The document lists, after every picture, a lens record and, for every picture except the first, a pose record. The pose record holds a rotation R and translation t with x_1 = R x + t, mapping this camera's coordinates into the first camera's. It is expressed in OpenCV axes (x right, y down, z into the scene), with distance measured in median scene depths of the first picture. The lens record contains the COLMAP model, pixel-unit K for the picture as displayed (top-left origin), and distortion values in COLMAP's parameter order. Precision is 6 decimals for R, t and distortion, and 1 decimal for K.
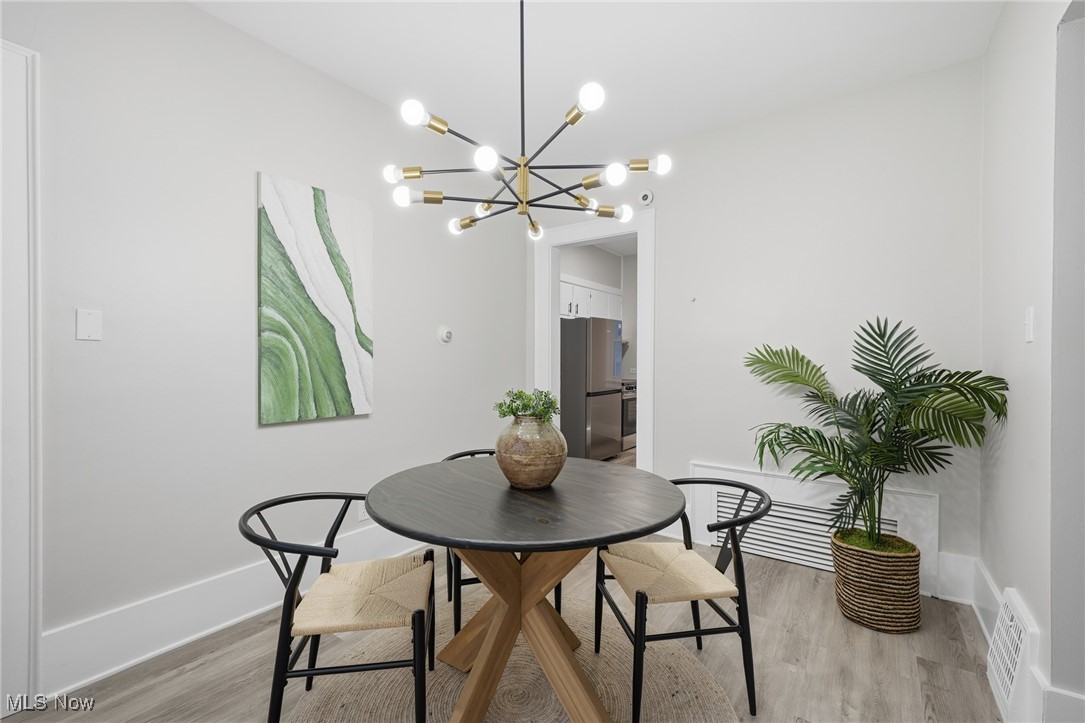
lens RADIAL K [[462.7, 0, 544.2], [0, 462.7, 360.5], [0, 0, 1]] dist [-0.002919, -0.000069]
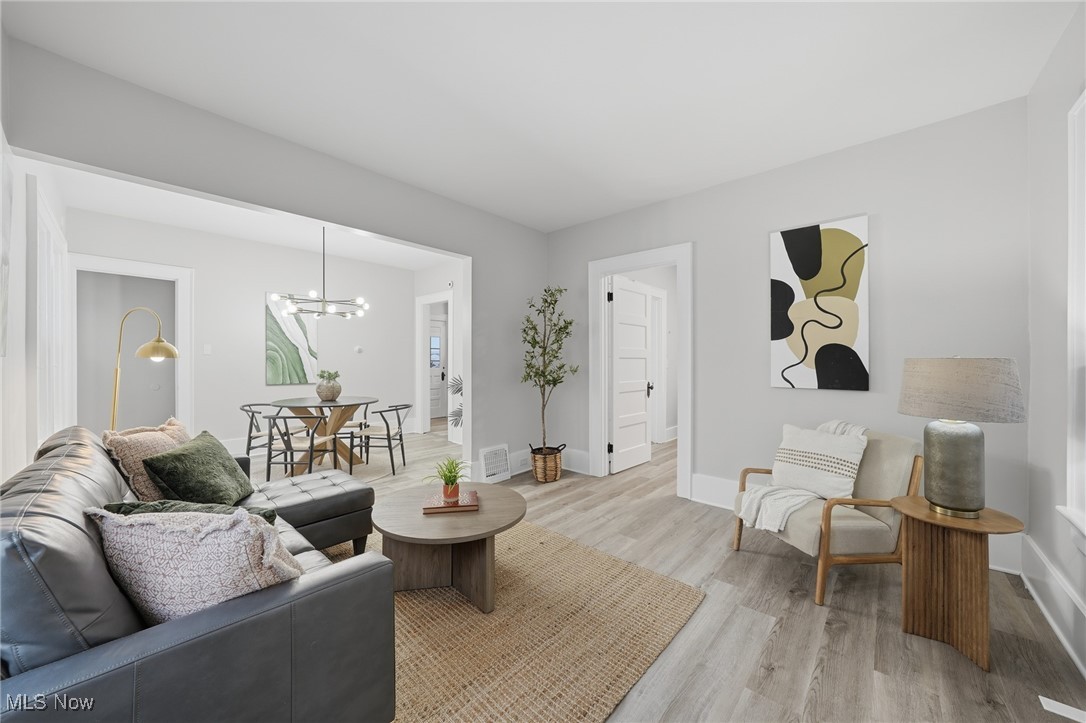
lens RADIAL K [[396.9, 0, 542.9], [0, 396.9, 359.5], [0, 0, 1]] dist [0.000522, 0.000093]
pose [[0.993501, 0.001954, -0.113806, 1.170283], [-0.002257, 0.999994, -0.002539, -0.007185], [0.113801, 0.002780, 0.993500, -1.049100]]
